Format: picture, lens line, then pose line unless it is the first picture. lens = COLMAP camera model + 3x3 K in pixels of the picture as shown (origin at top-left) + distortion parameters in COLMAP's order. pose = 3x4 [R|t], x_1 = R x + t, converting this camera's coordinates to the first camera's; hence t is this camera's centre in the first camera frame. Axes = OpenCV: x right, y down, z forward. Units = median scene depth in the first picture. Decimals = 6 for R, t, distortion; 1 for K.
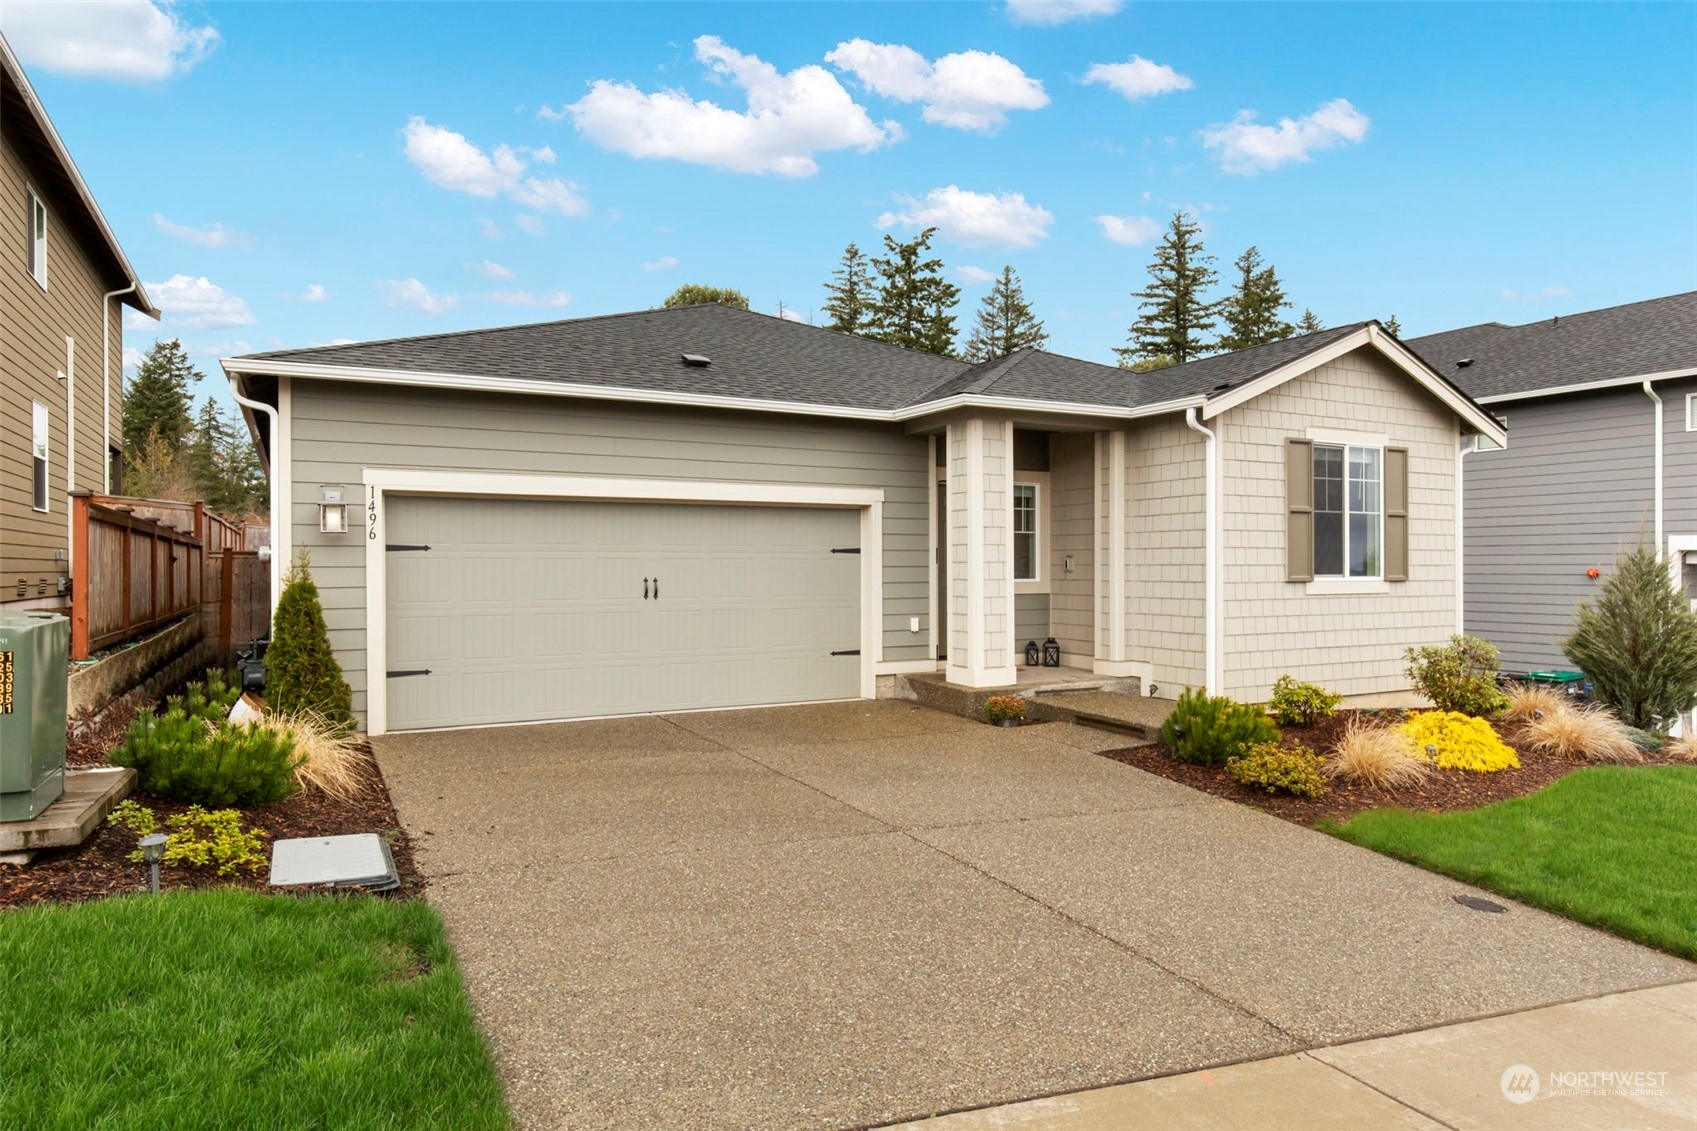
lens RADIAL K [[1069.0, 0, 836.6], [0, 1069.0, 563.2], [0, 0, 1]] dist [0.009531, -0.002733]
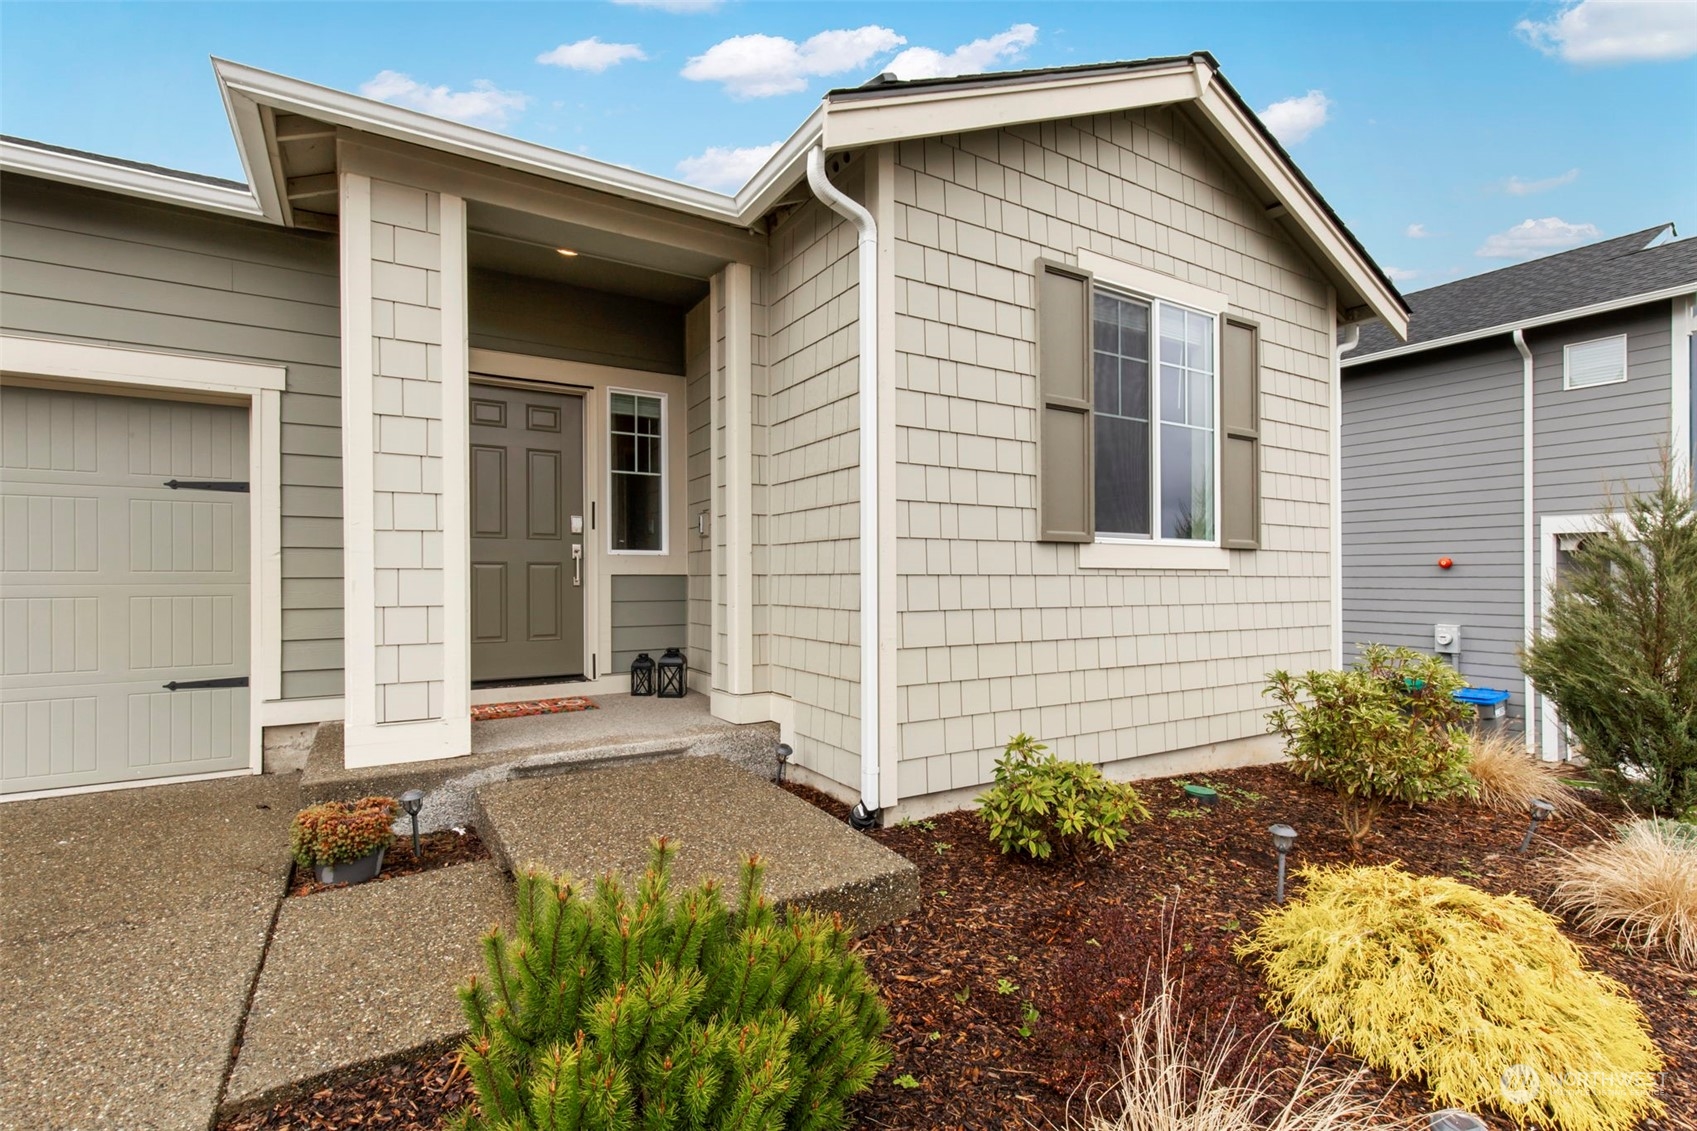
lens RADIAL K [[770.0, 0, 852.6], [0, 770.0, 574.0], [0, 0, 1]] dist [0.005680, -0.000301]
pose [[0.998761, 0.000513, 0.049770, 0.298365], [-0.000140, 0.999972, -0.007507, 0.034025], [-0.049773, 0.007491, 0.998732, 0.607839]]
